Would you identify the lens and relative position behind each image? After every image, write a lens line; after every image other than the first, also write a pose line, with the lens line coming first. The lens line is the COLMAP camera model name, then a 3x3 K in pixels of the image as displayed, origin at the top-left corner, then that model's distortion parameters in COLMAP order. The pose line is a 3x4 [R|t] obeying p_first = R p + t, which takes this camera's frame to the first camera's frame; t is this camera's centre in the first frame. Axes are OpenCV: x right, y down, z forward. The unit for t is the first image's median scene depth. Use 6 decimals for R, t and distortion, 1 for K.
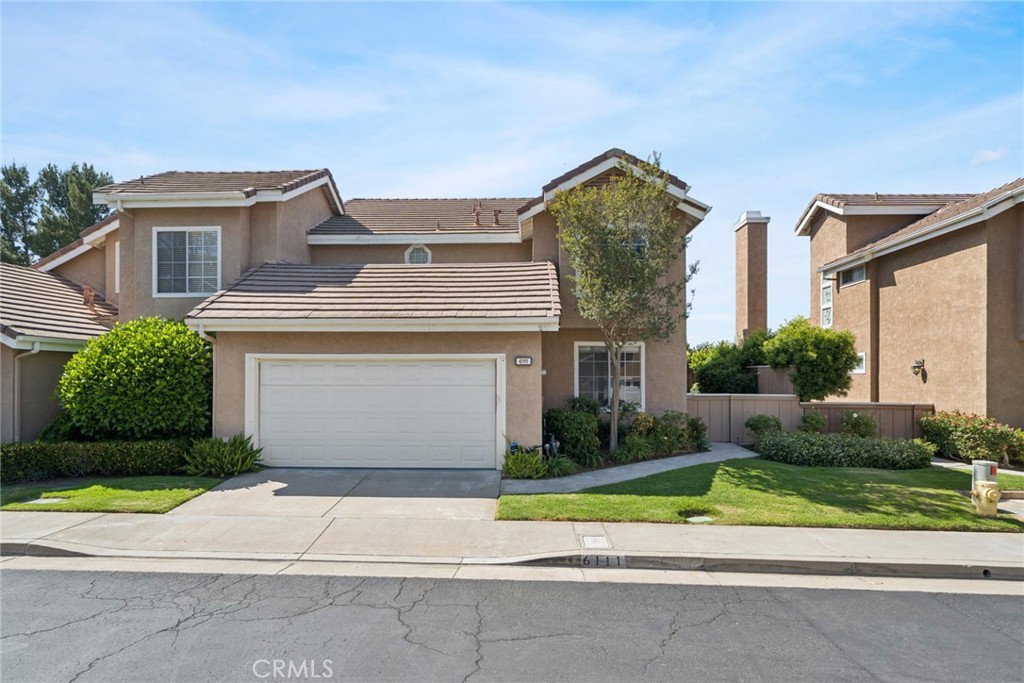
lens RADIAL K [[562.9, 0, 505.3], [0, 562.9, 374.9], [0, 0, 1]] dist [0.007064, -0.001730]
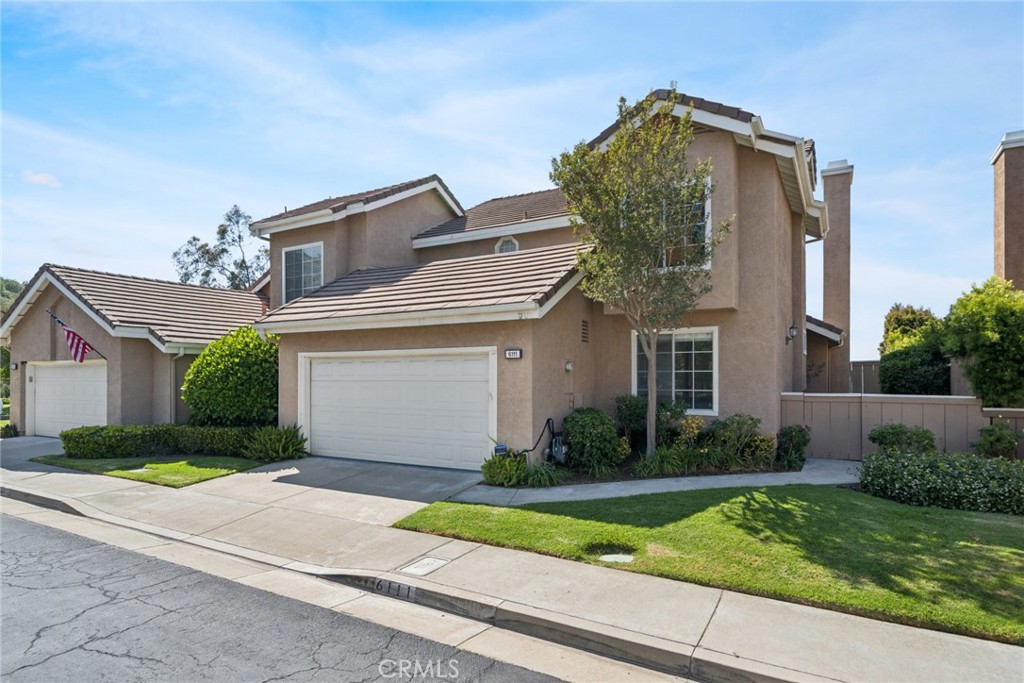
lens RADIAL K [[562.9, 0, 503.4], [0, 562.9, 376.2], [0, 0, 1]] dist [0.007064, -0.001730]
pose [[0.888289, -0.003134, -0.459275, 0.422451], [0.006018, 0.999970, 0.004816, 0.006161], [0.459246, -0.007042, 0.888281, 0.198899]]
